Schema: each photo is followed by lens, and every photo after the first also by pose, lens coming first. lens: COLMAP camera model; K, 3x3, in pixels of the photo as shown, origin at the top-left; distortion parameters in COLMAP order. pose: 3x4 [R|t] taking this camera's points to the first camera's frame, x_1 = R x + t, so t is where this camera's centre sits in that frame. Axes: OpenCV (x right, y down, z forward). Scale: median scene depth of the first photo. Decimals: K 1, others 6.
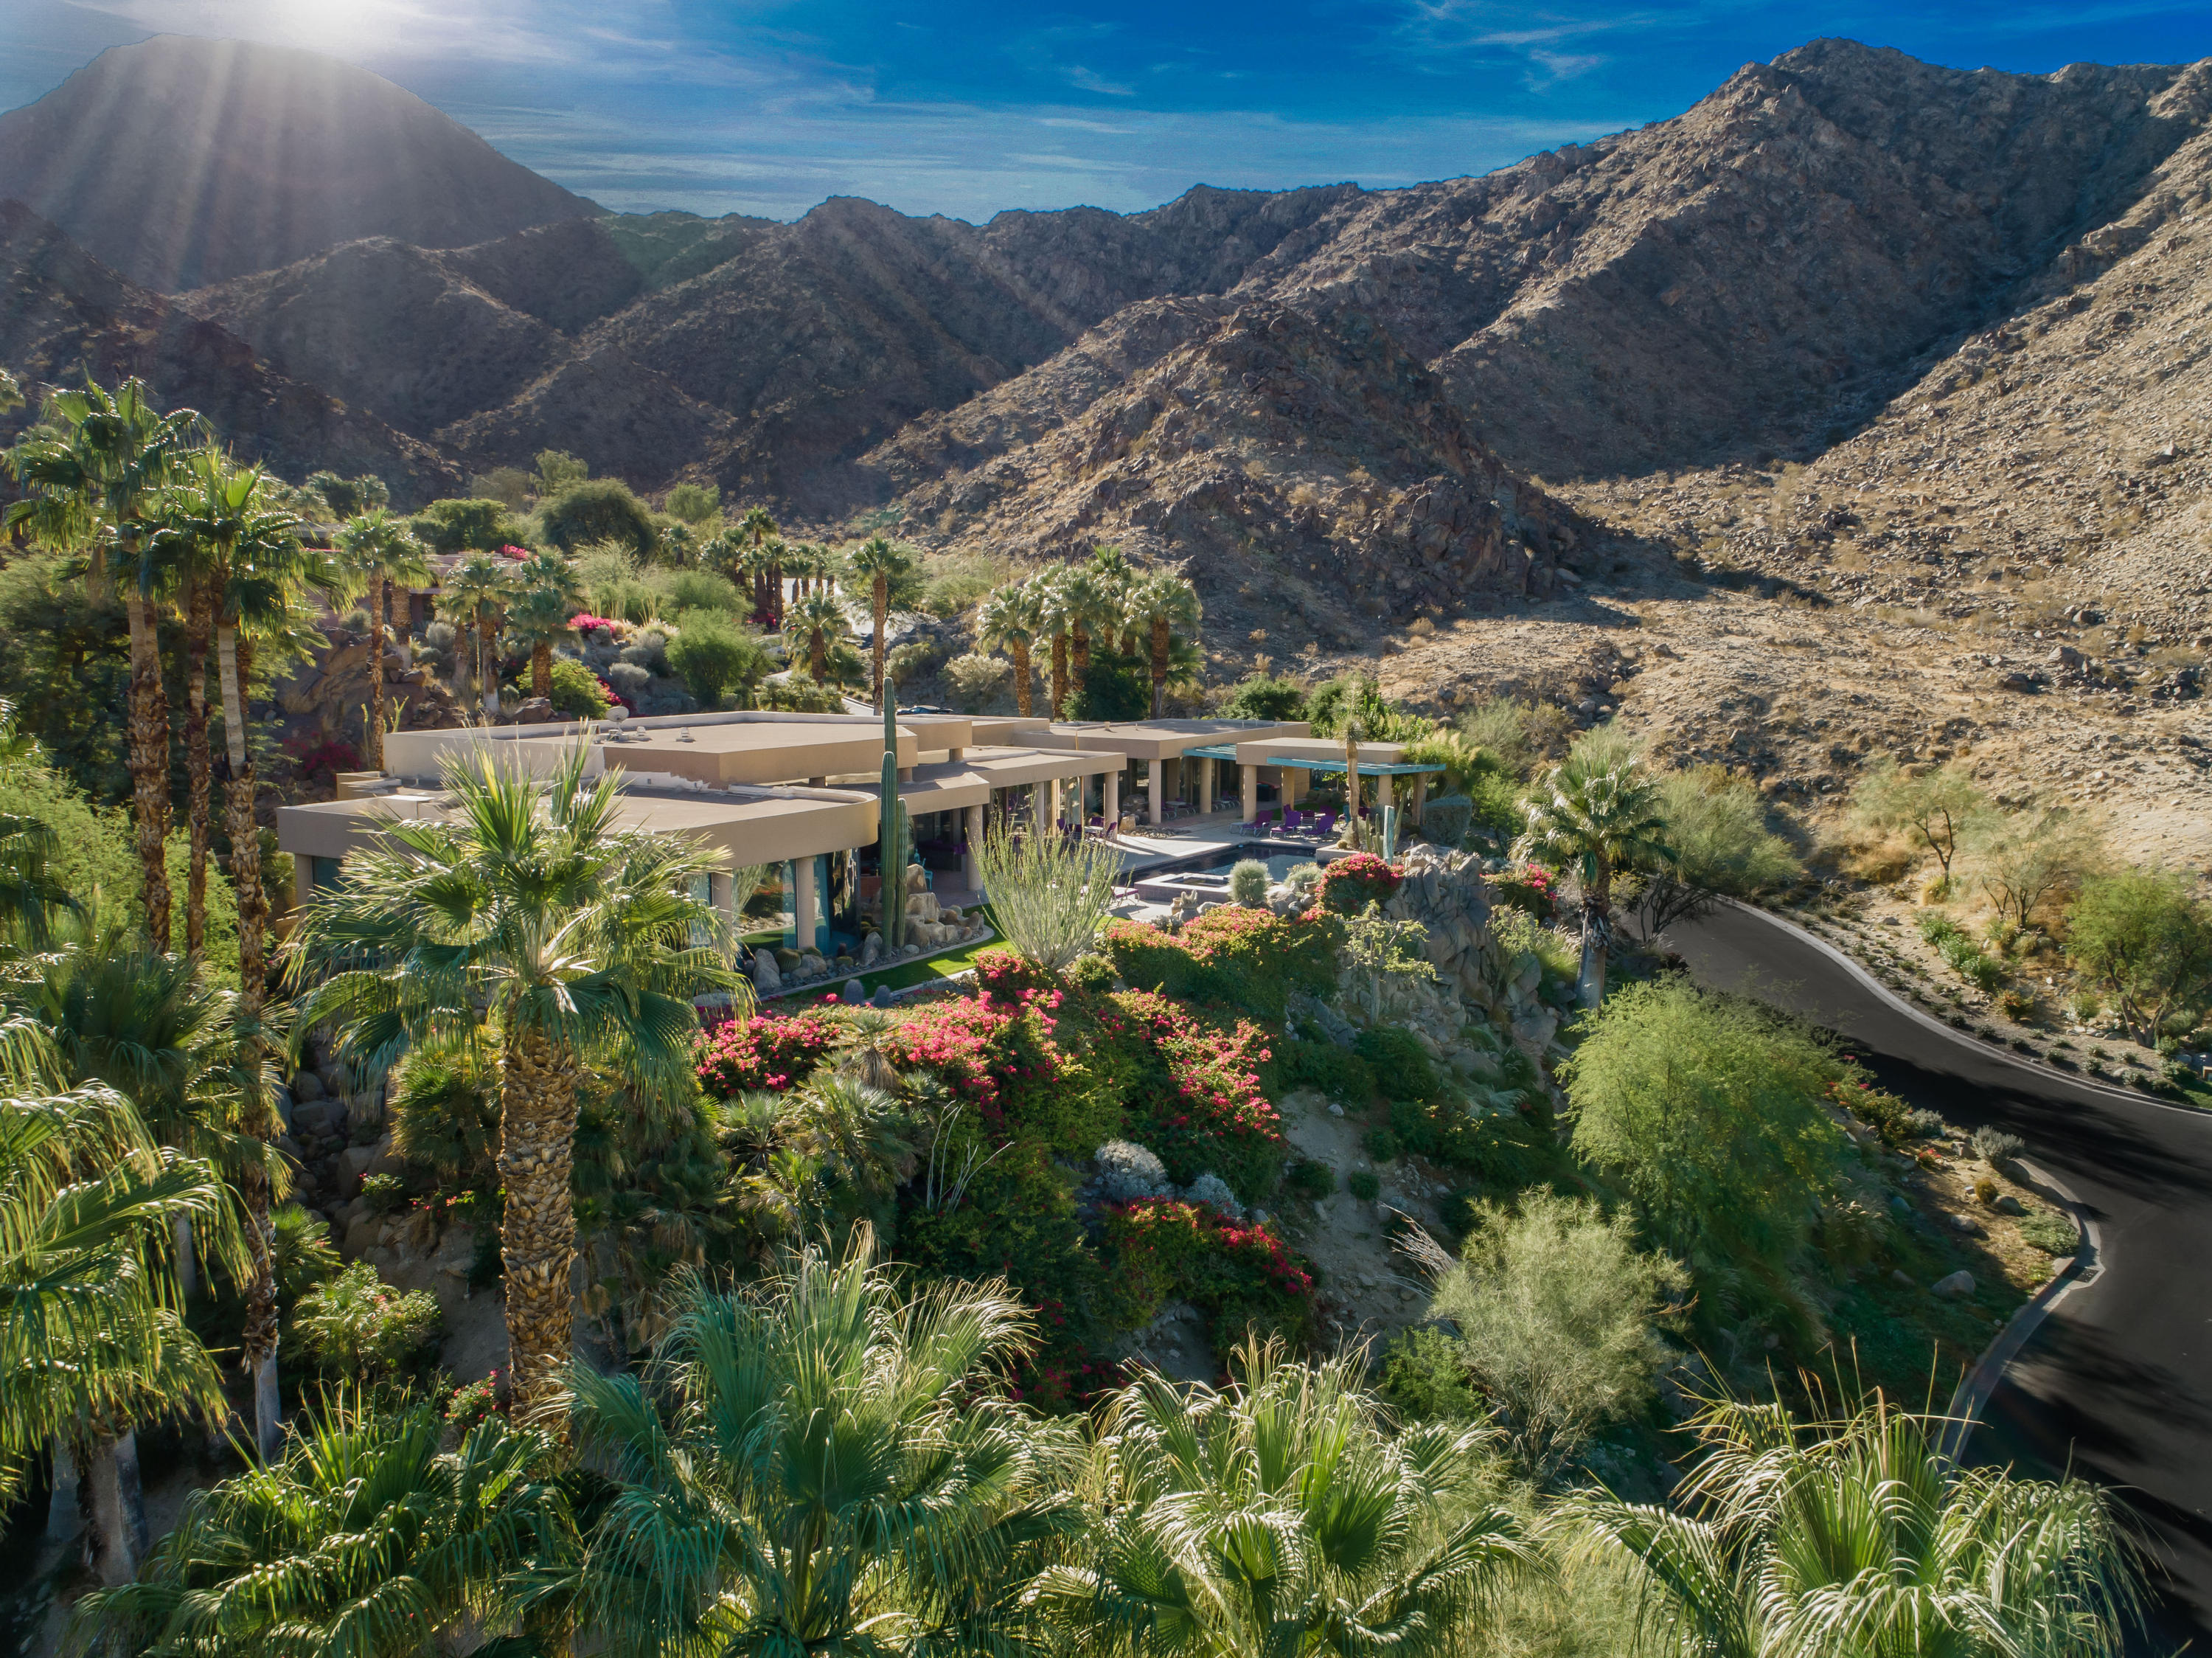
lens RADIAL K [[1676.6, 0, 1109.3], [0, 1676.6, 824.4], [0, 0, 1]] dist [-0.004960, 0.013533]
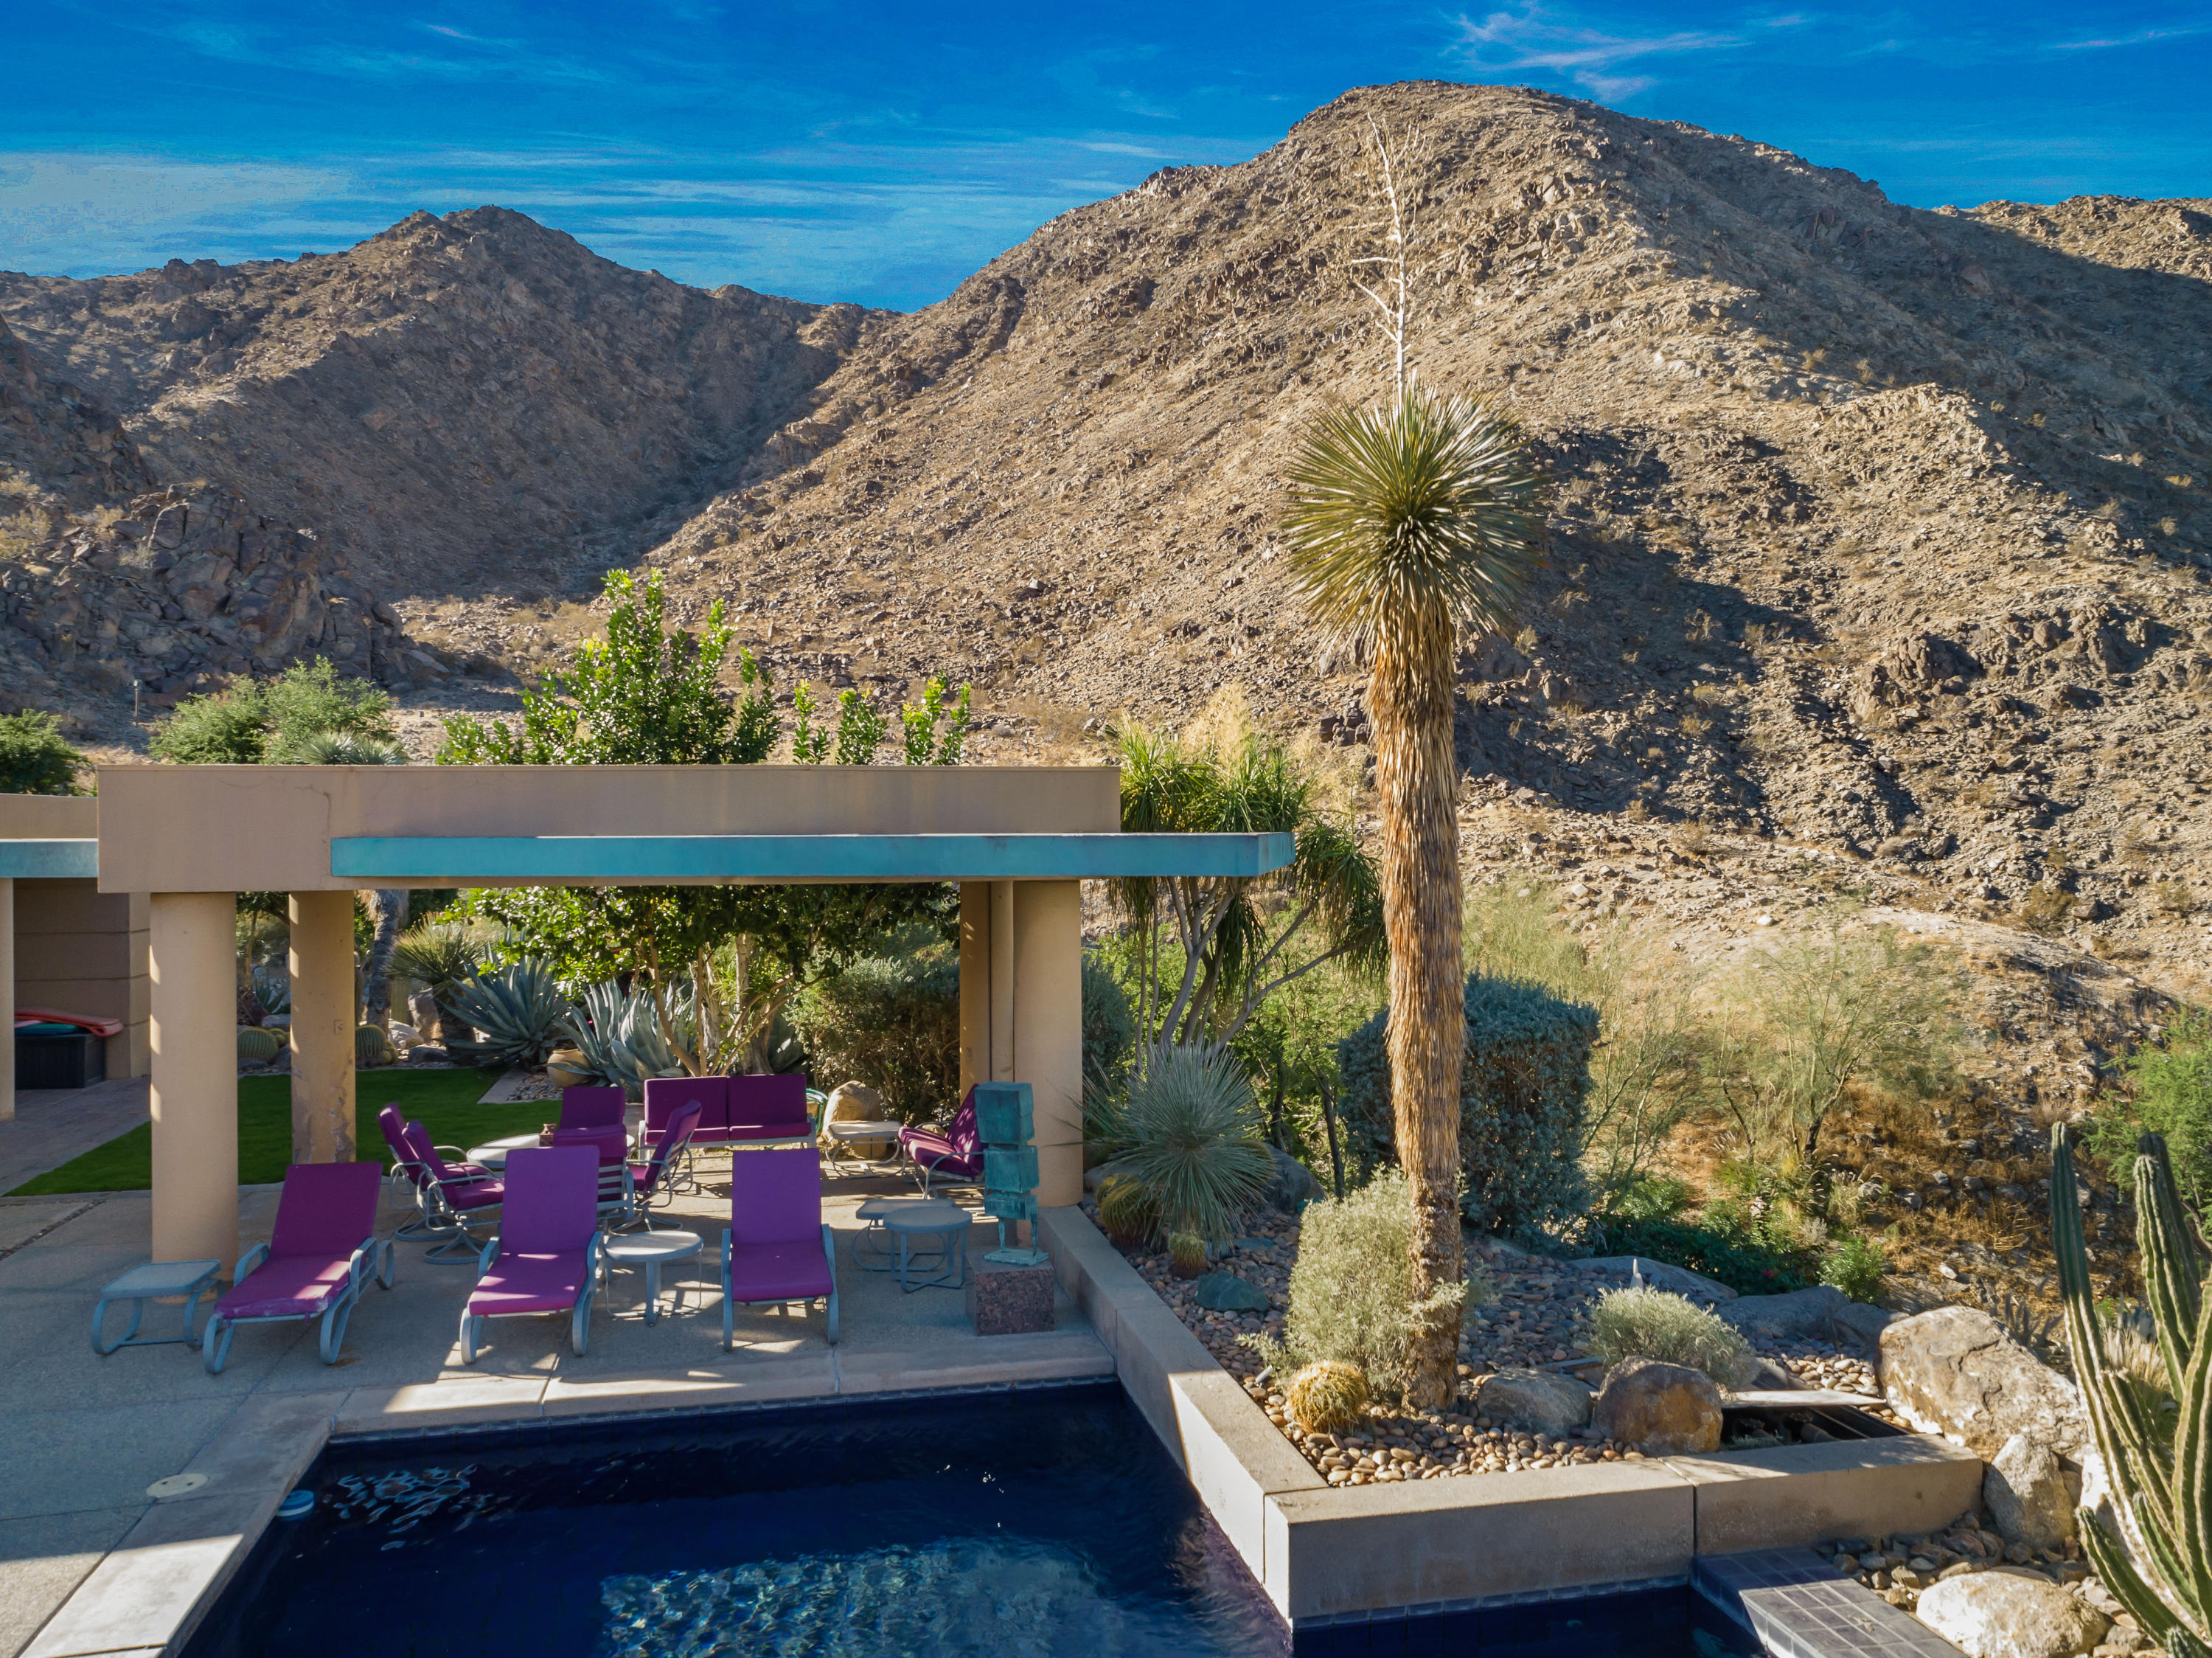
lens RADIAL K [[1678.0, 0, 1108.3], [0, 1678.0, 826.2], [0, 0, 1]] dist [-0.004903, 0.015267]
pose [[0.717384, -0.007564, 0.696637, 0.006708], [0.091783, 0.992252, -0.083742, -0.004190], [-0.690605, 0.124015, 0.712520, 0.164215]]
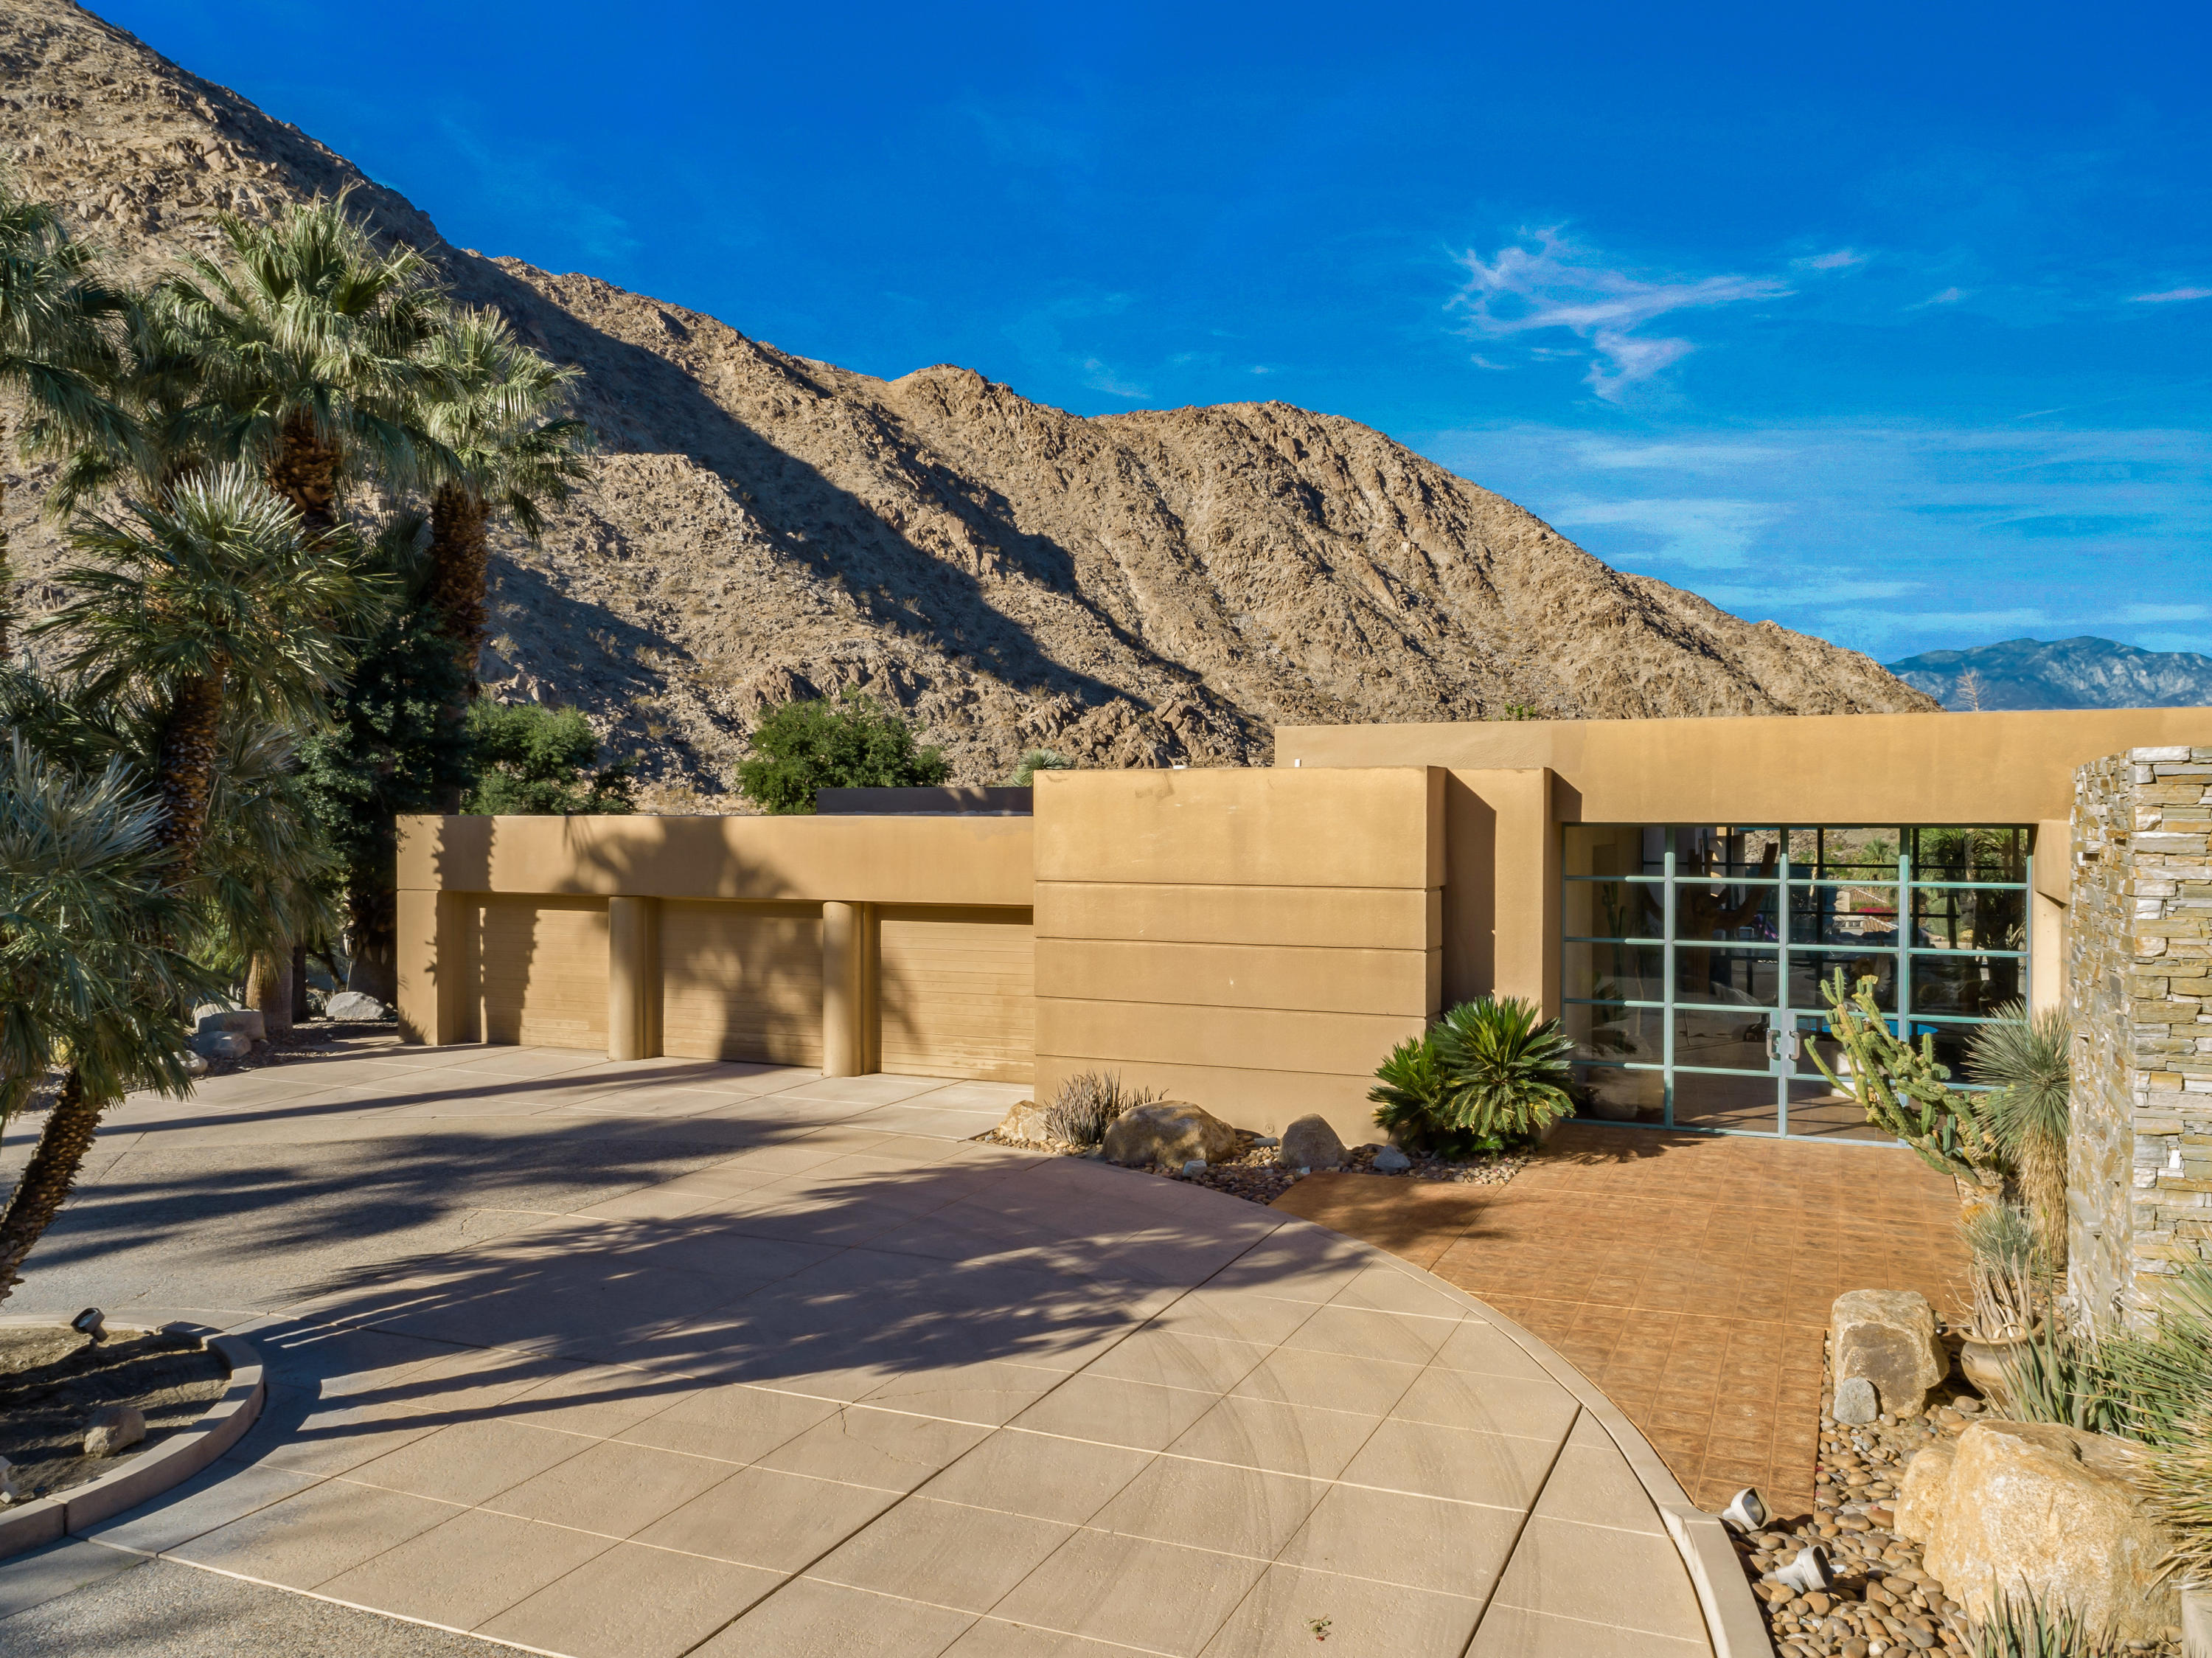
lens RADIAL K [[1676.6, 0, 1108.6], [0, 1676.6, 824.6], [0, 0, 1]] dist [-0.002494, 0.013110]
pose [[-0.121908, -0.013033, 0.992456, -0.077269], [0.118862, 0.992526, 0.027635, -0.015137], [-0.985398, 0.121334, -0.119448, 0.247693]]
